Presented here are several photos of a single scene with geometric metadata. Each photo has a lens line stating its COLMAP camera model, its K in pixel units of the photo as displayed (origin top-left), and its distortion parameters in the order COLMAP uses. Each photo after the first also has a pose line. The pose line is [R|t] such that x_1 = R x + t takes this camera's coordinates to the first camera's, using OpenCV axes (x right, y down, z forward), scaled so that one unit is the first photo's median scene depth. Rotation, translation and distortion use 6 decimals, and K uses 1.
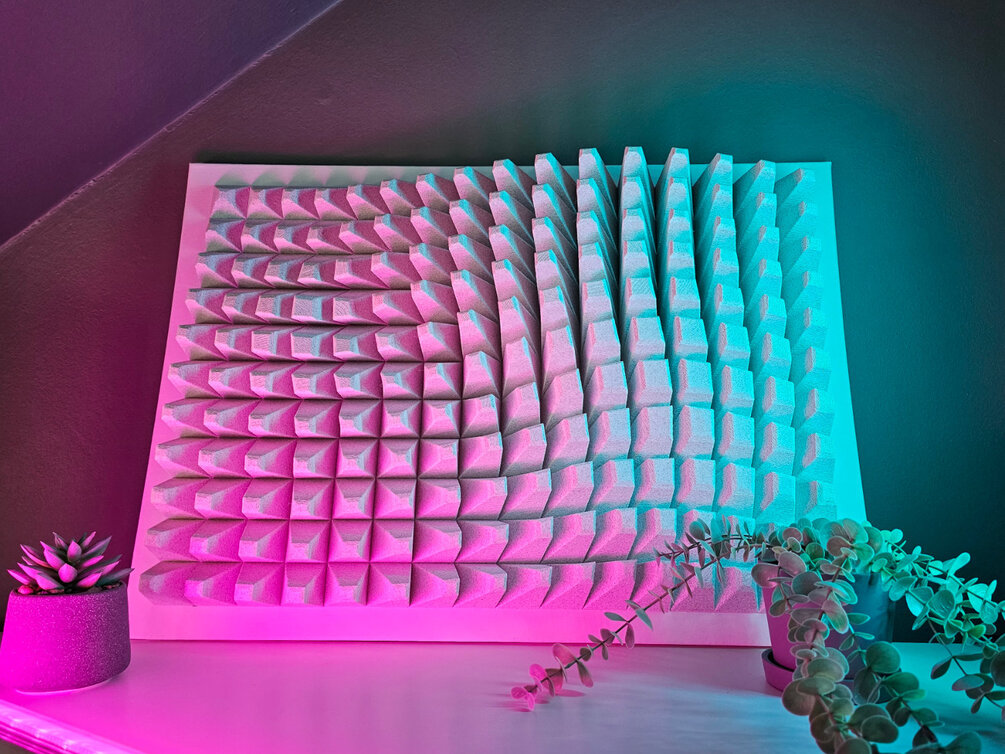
lens RADIAL K [[671.3, 0, 502.9], [0, 671.3, 378.4], [0, 0, 1]] dist [0.012874, -0.009763]
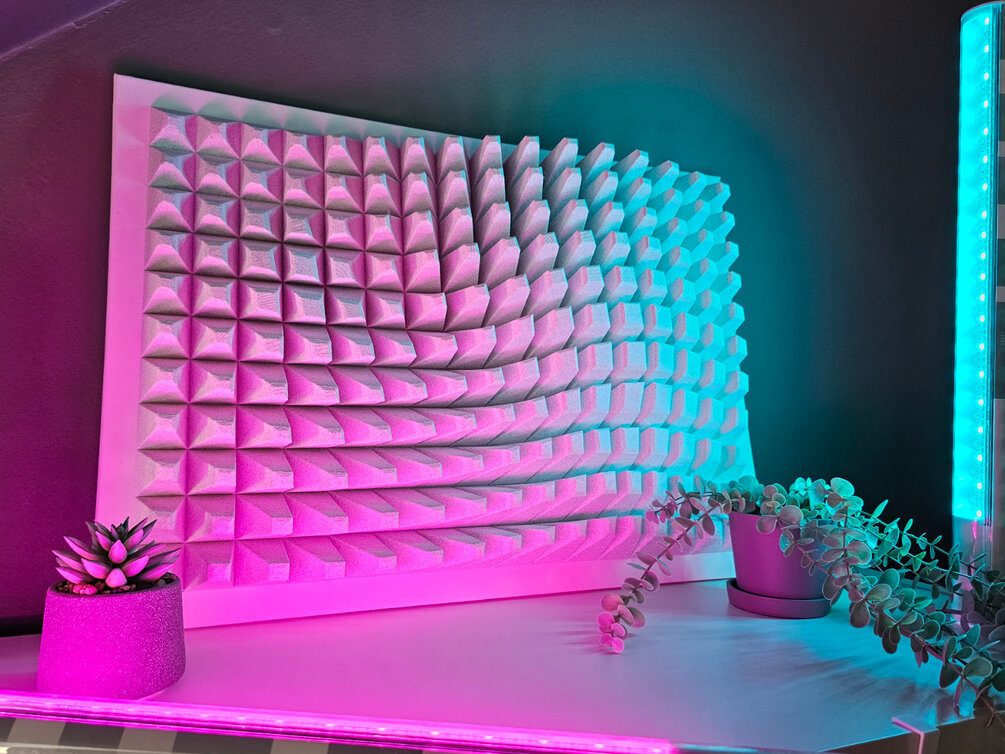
lens RADIAL K [[671.3, 0, 505.7], [0, 671.3, 377.3], [0, 0, 1]] dist [0.012874, -0.009763]
pose [[0.923684, 0.025219, 0.382325, -0.352826], [-0.045825, 0.997941, 0.044886, -0.006057], [-0.380406, -0.058980, 0.922937, 0.030946]]
